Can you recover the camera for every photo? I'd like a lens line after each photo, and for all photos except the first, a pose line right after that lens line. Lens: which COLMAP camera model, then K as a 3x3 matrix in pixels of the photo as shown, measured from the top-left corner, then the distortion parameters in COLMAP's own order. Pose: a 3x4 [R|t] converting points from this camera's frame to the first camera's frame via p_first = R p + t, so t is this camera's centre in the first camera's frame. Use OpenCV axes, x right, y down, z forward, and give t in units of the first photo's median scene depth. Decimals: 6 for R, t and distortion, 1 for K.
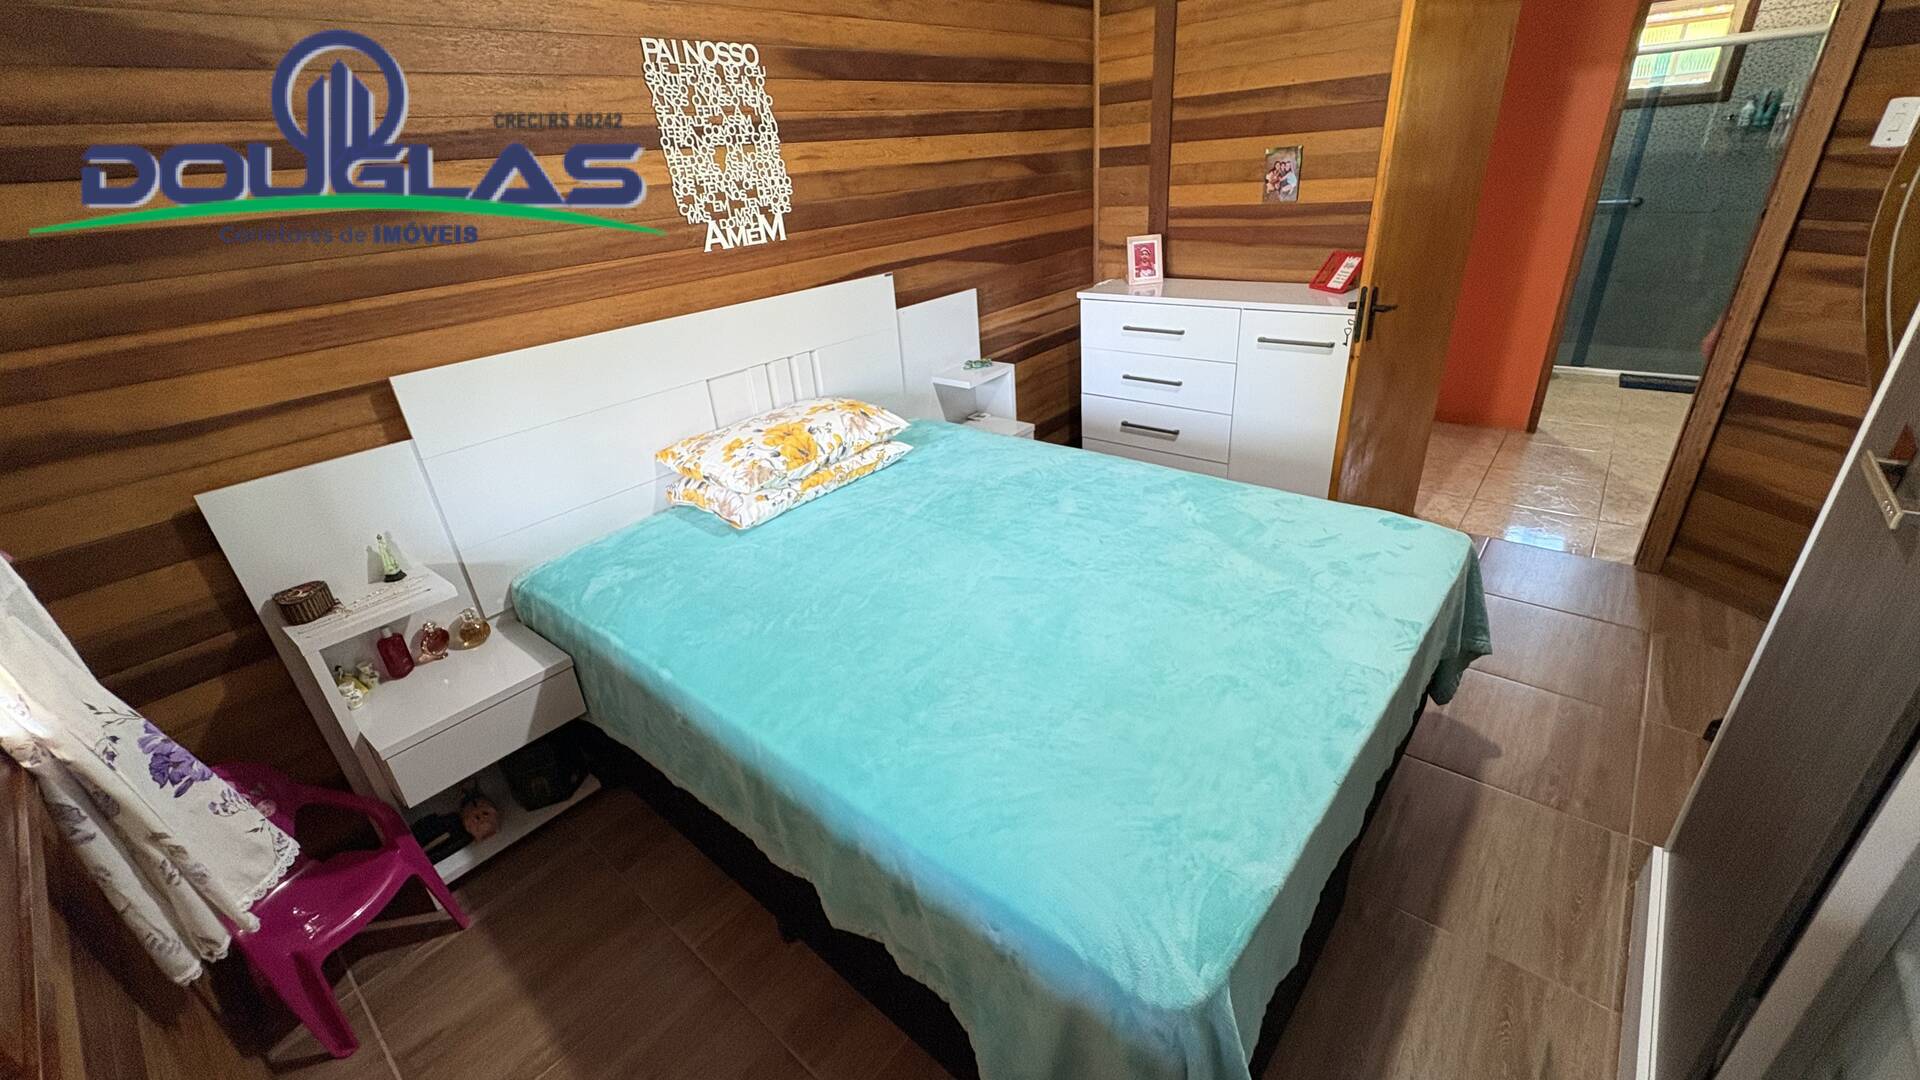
lens RADIAL K [[768.0, 0, 953.0], [0, 768.0, 538.1], [0, 0, 1]] dist [0.001548, 0.000077]
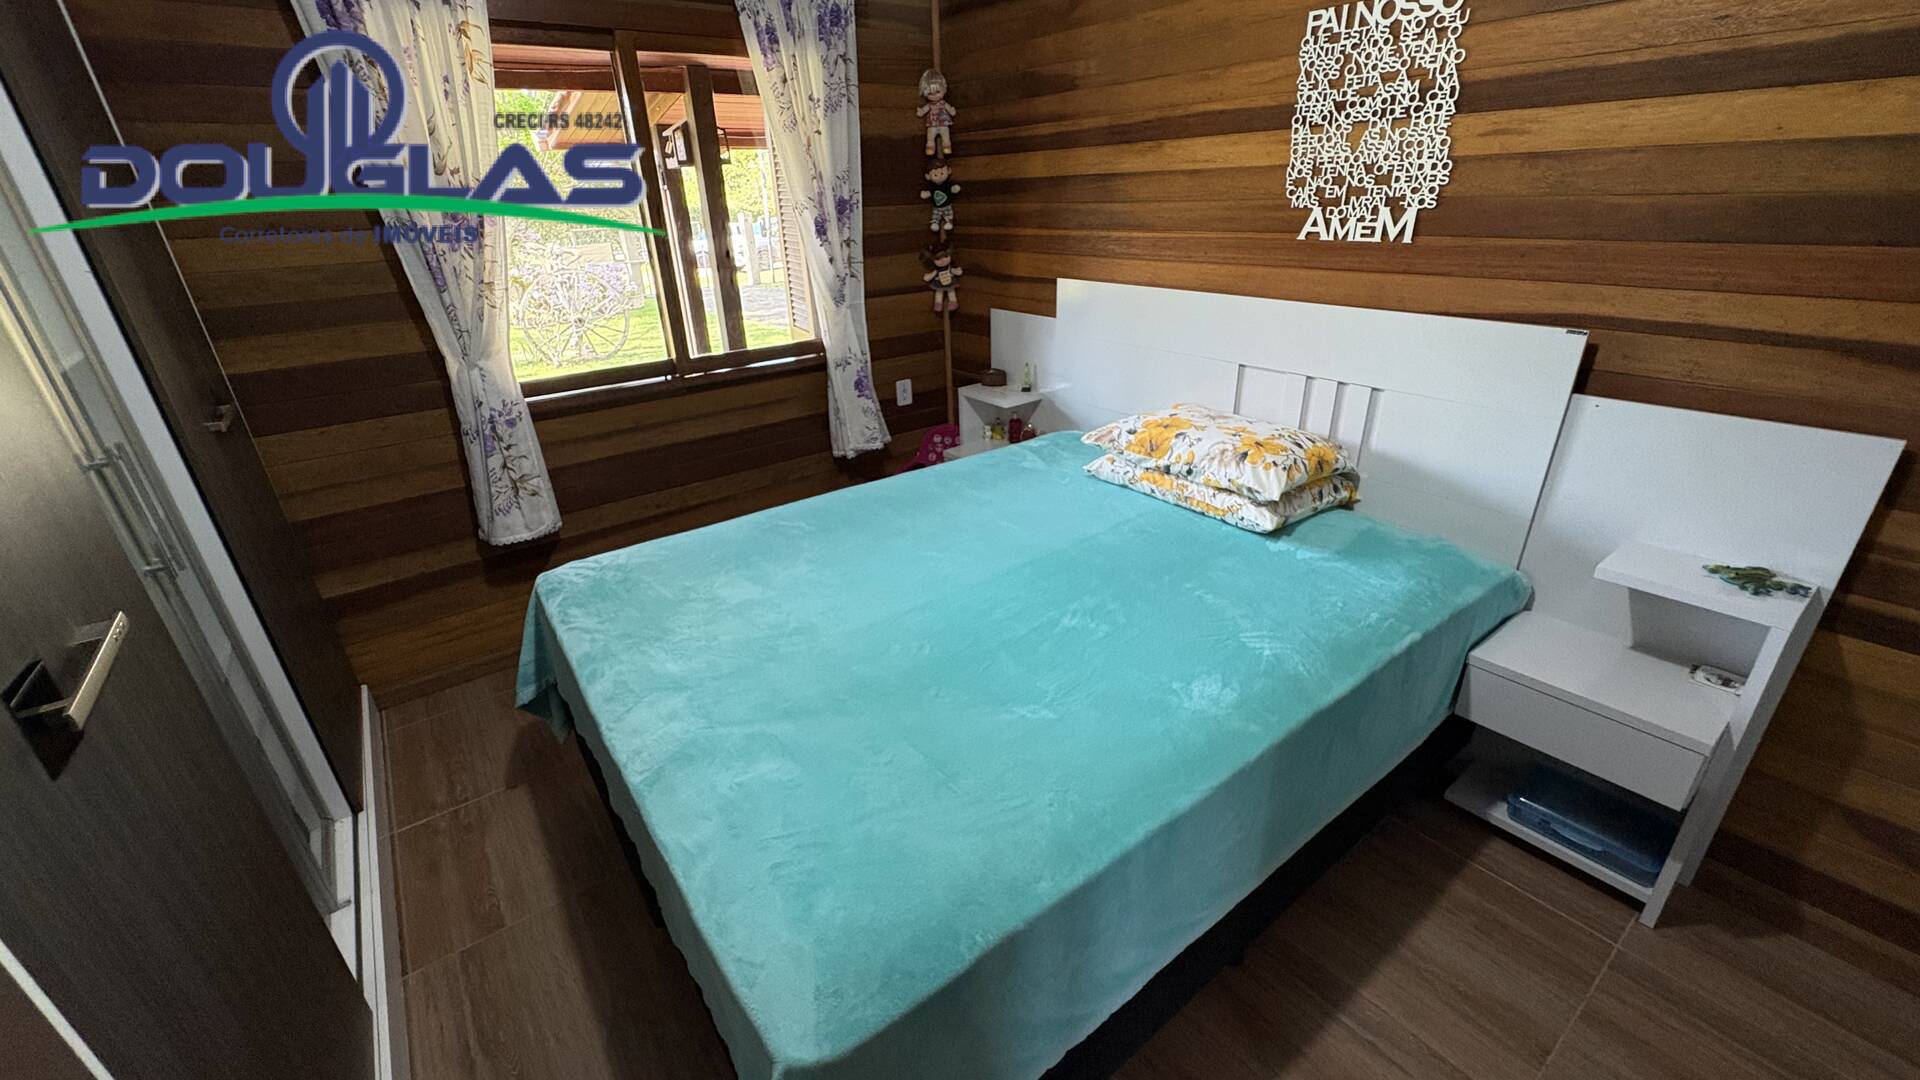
lens RADIAL K [[768.0, 0, 959.9], [0, 768.0, 538.5], [0, 0, 1]] dist [0.001548, 0.000077]
pose [[-0.220785, 0.474959, -0.851862, 0.741464], [-0.389429, 0.757842, 0.523469, -0.431113], [0.894203, 0.447313, 0.017643, 0.789886]]
